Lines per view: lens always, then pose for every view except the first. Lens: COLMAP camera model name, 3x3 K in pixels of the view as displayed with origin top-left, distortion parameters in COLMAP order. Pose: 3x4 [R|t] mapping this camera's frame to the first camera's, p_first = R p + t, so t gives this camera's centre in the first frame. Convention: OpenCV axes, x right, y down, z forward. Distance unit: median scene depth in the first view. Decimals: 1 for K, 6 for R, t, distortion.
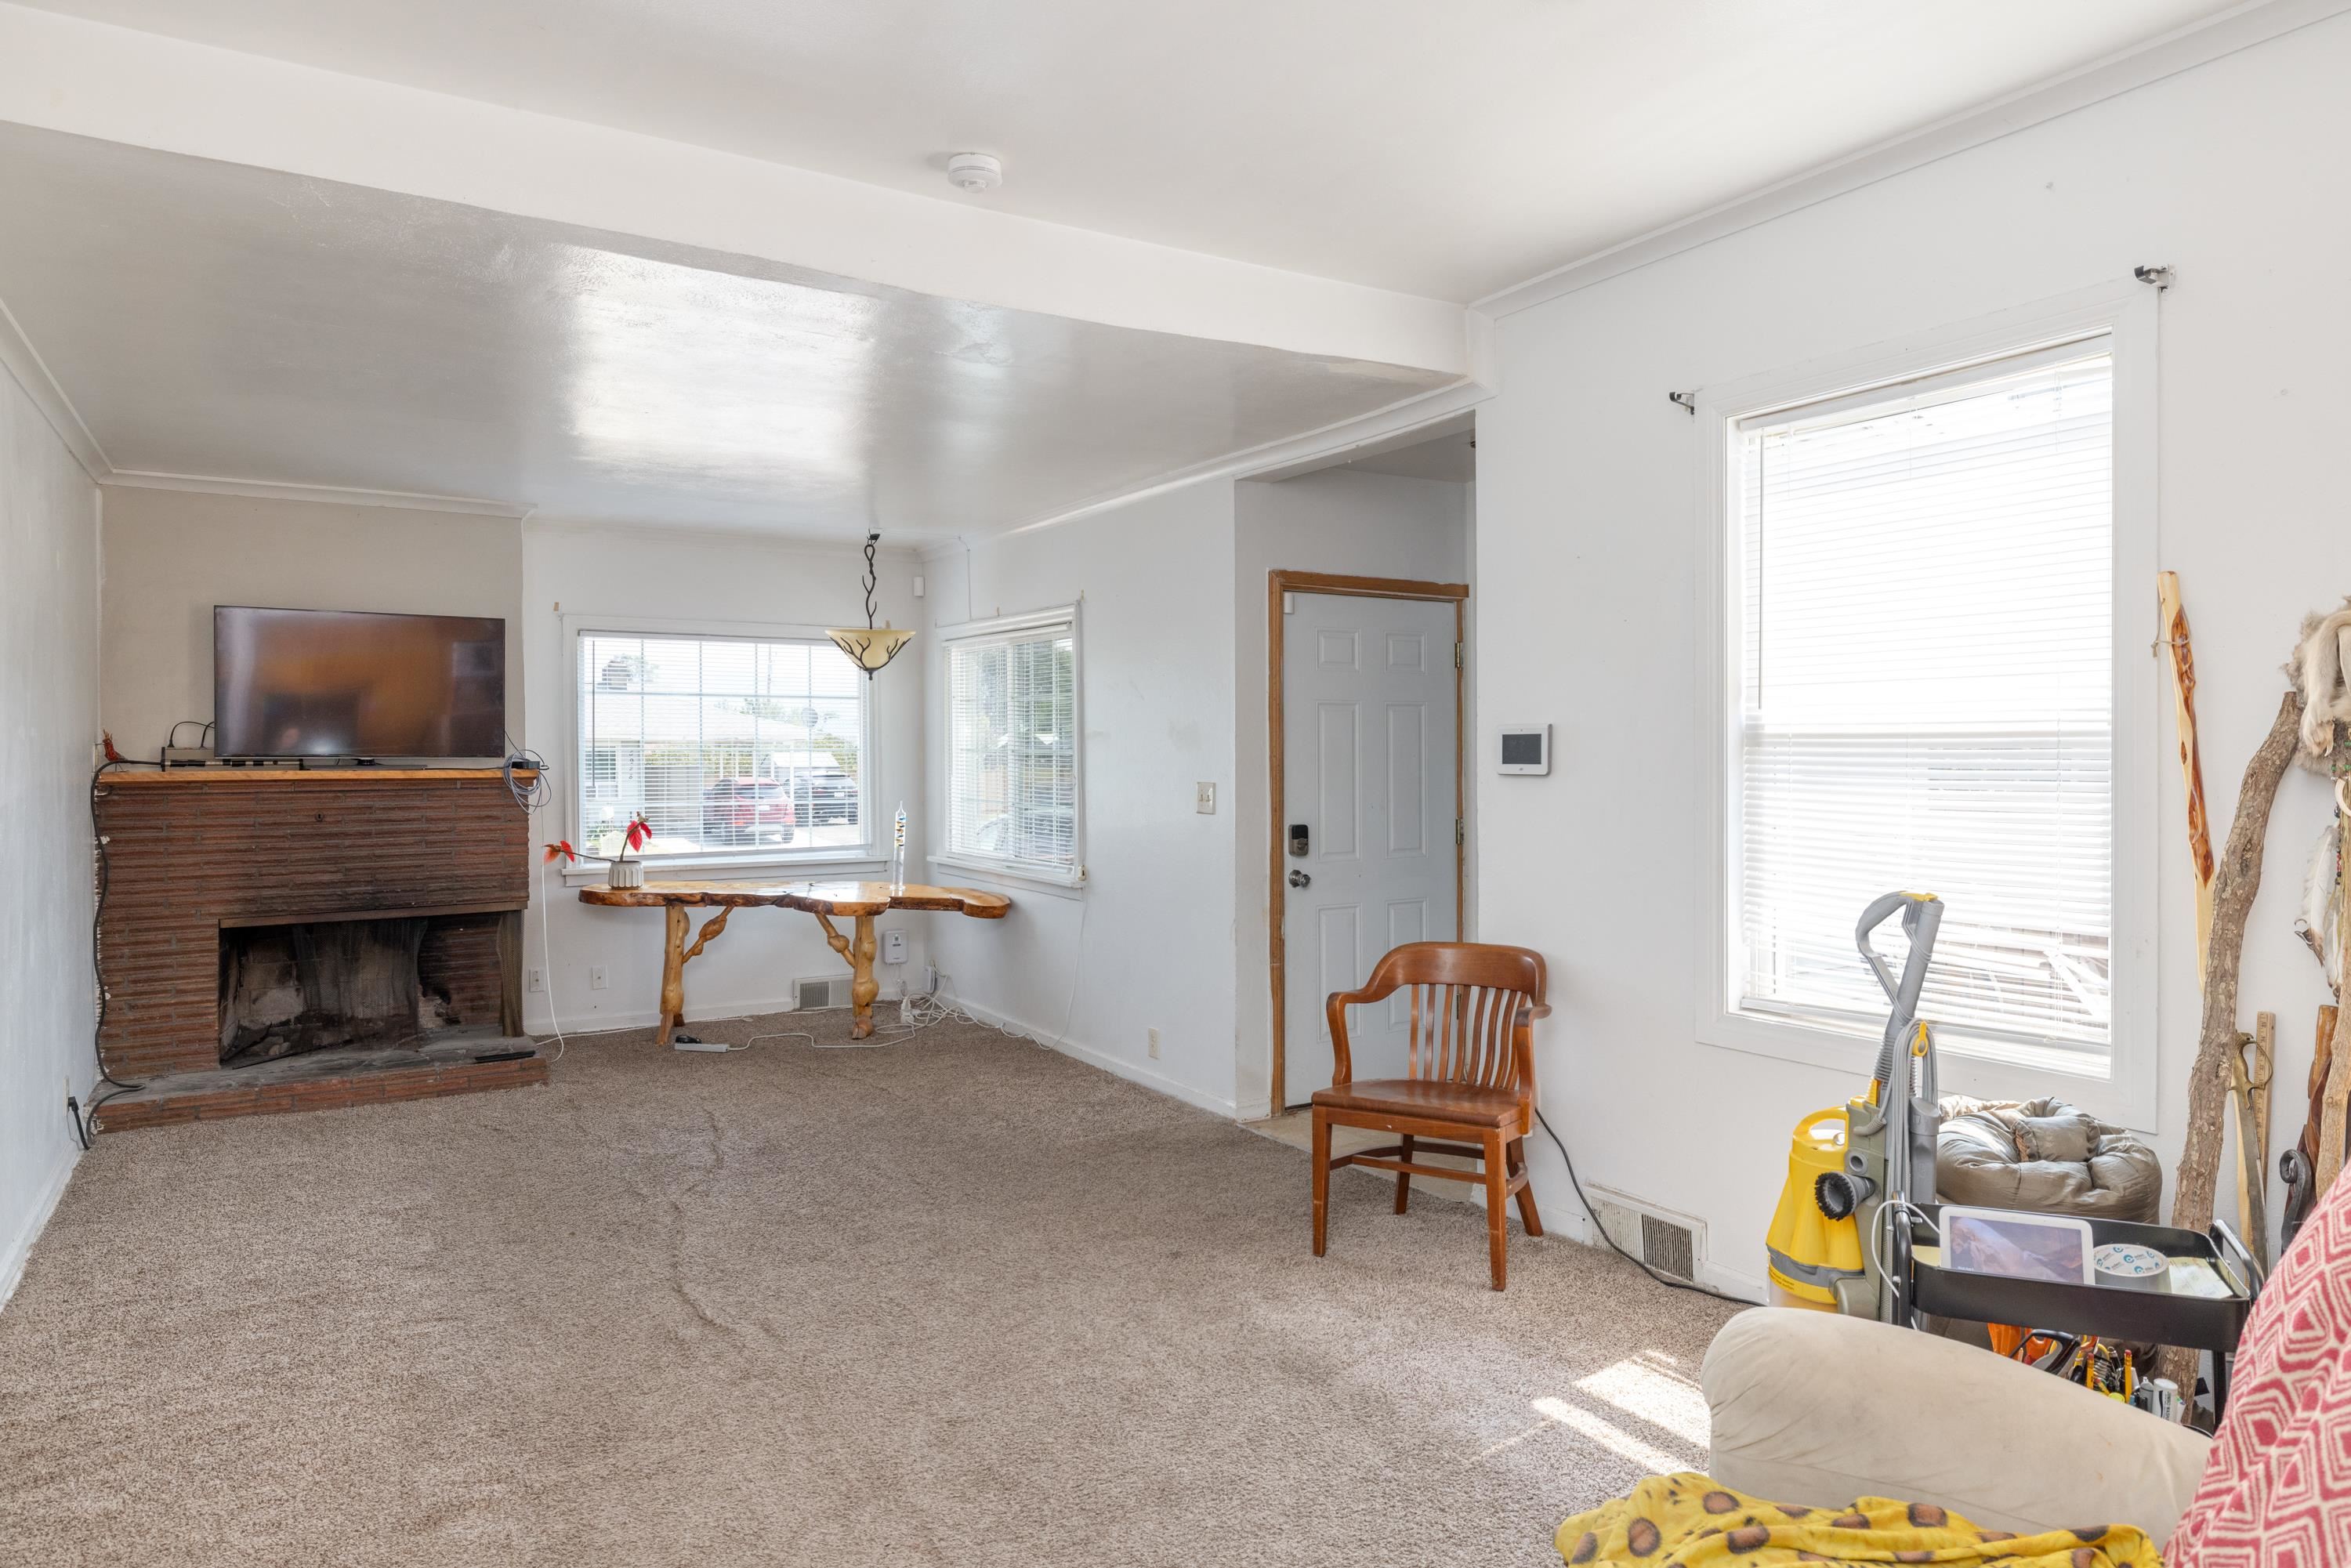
lens RADIAL K [[1418.1, 0, 1189.4], [0, 1418.1, 782.8], [0, 0, 1]] dist [-0.001920, 0.000979]
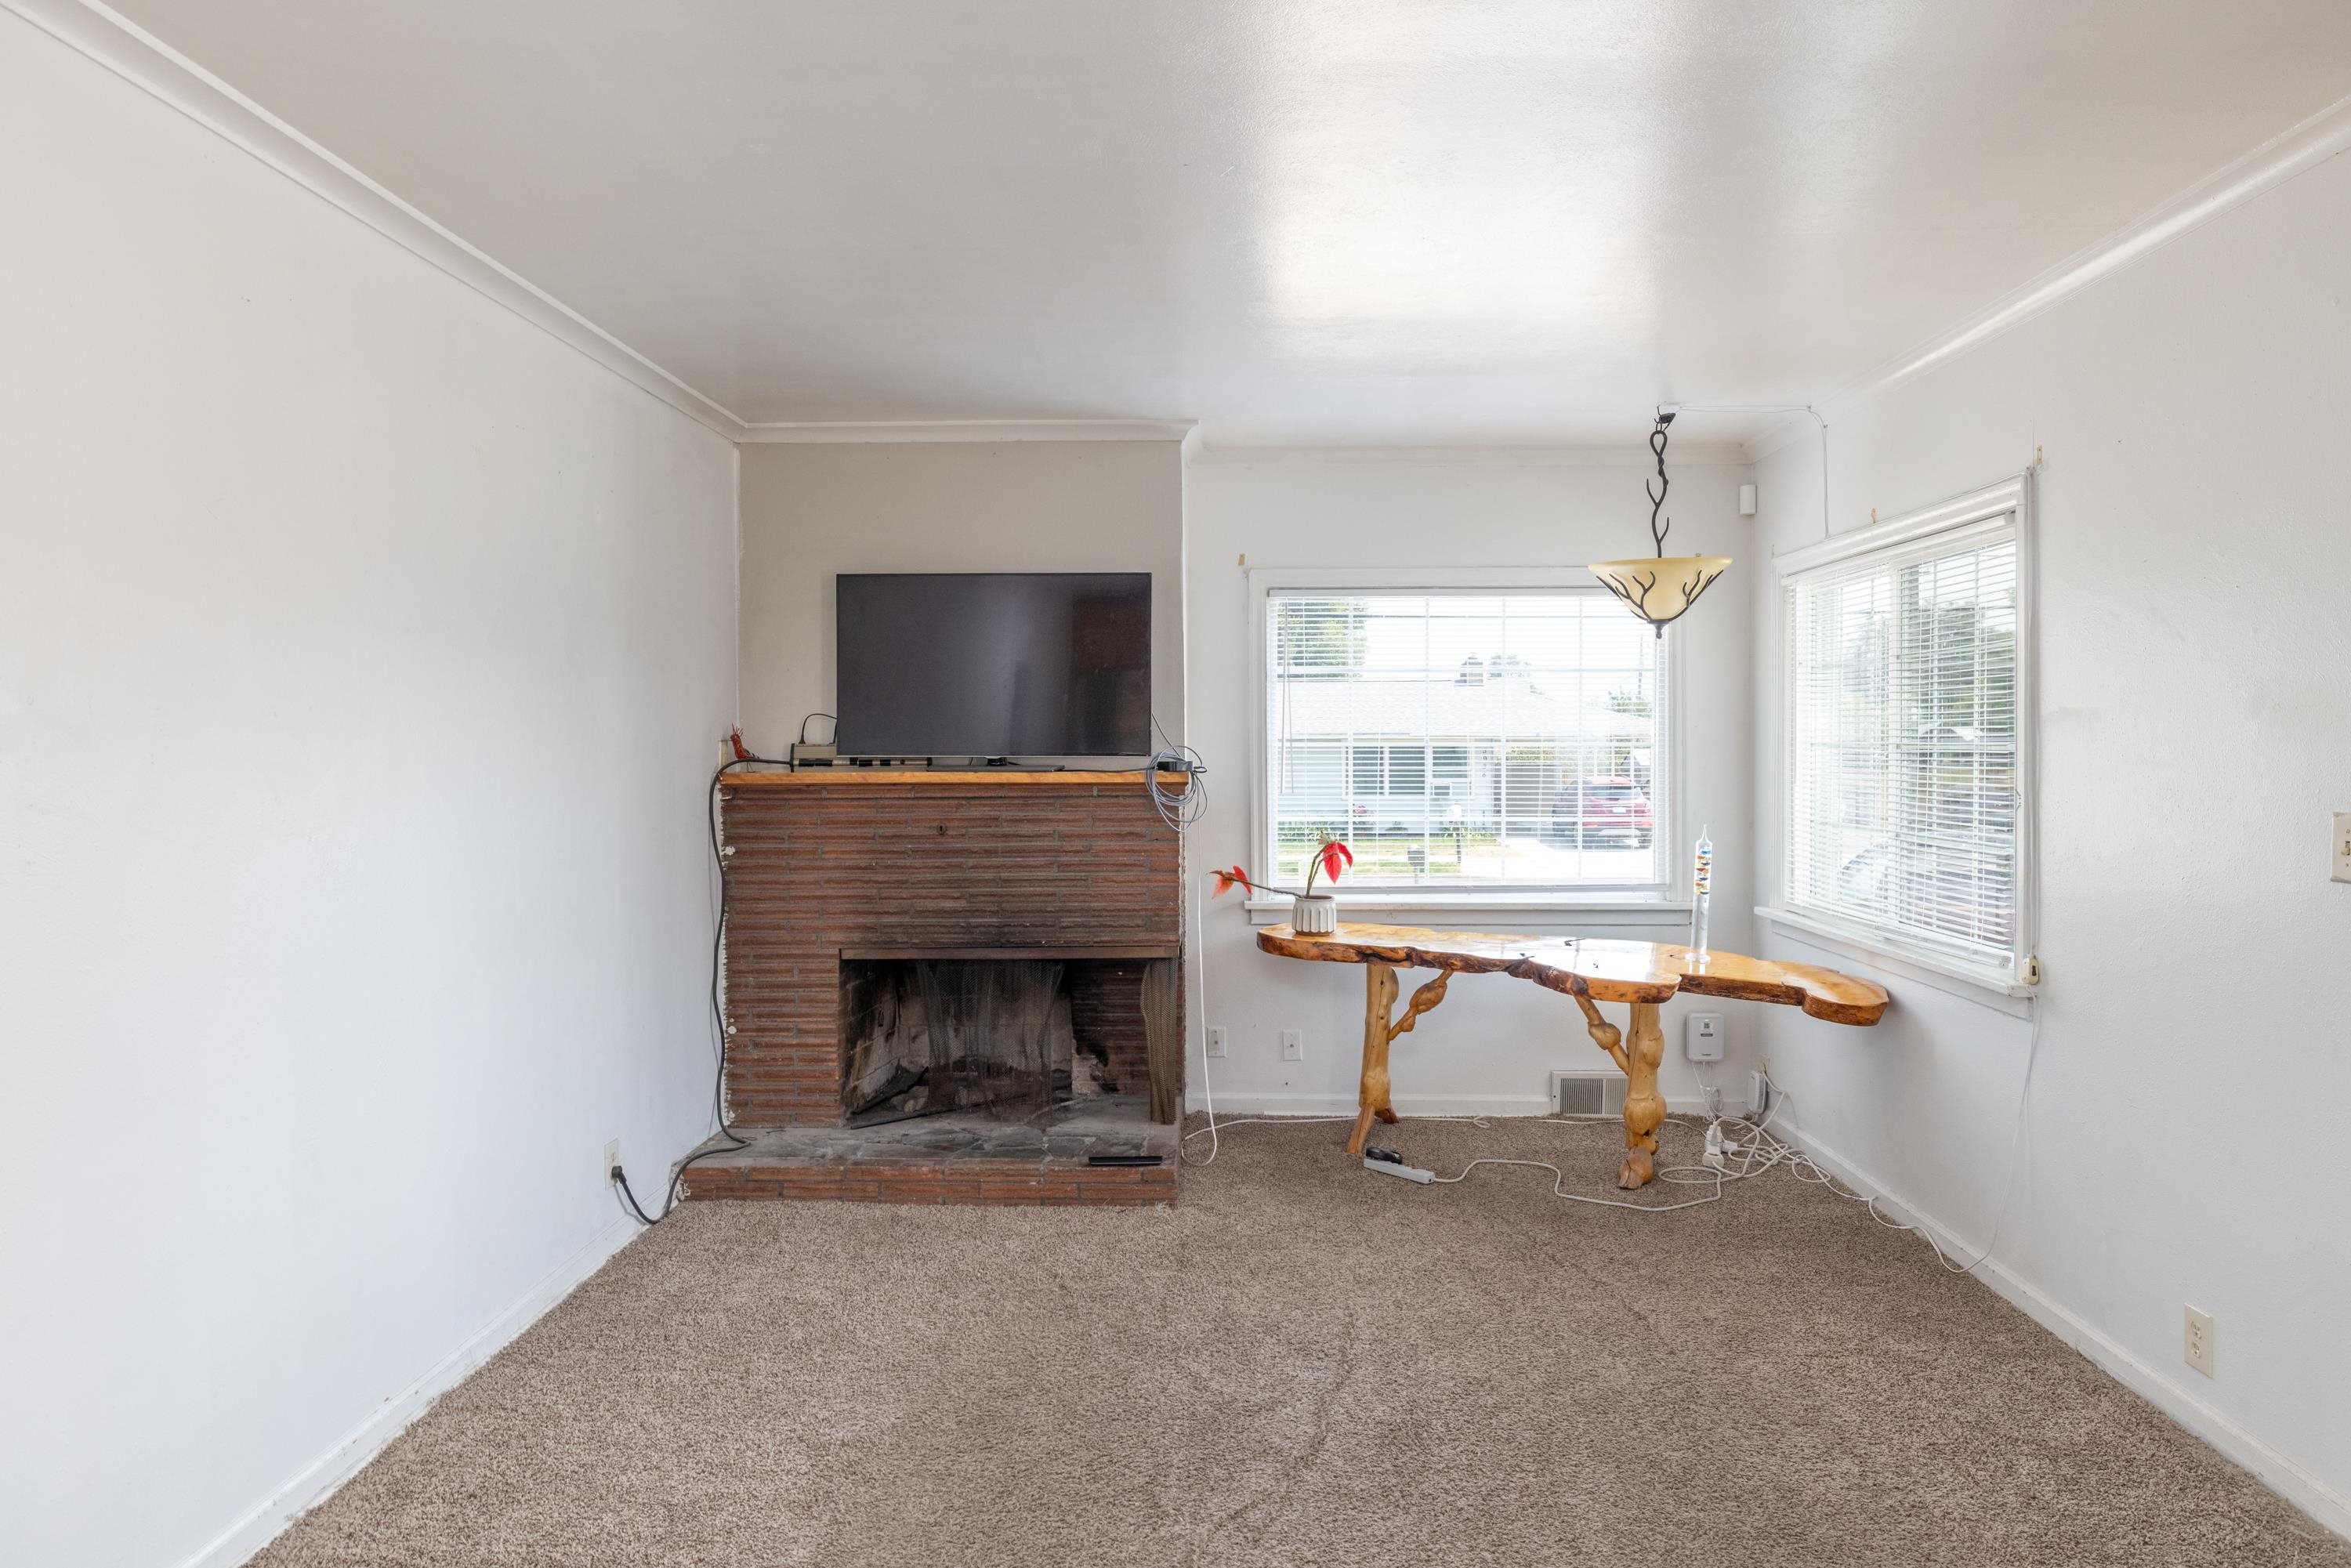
lens RADIAL K [[1418.1, 0, 1189.4], [0, 1418.1, 782.8], [0, 0, 1]] dist [-0.001920, 0.000979]
pose [[0.824213, 0.011620, -0.566161, -0.036785], [-0.011265, 0.999928, 0.004124, -0.007056], [0.566168, 0.002979, 0.824285, 0.389190]]
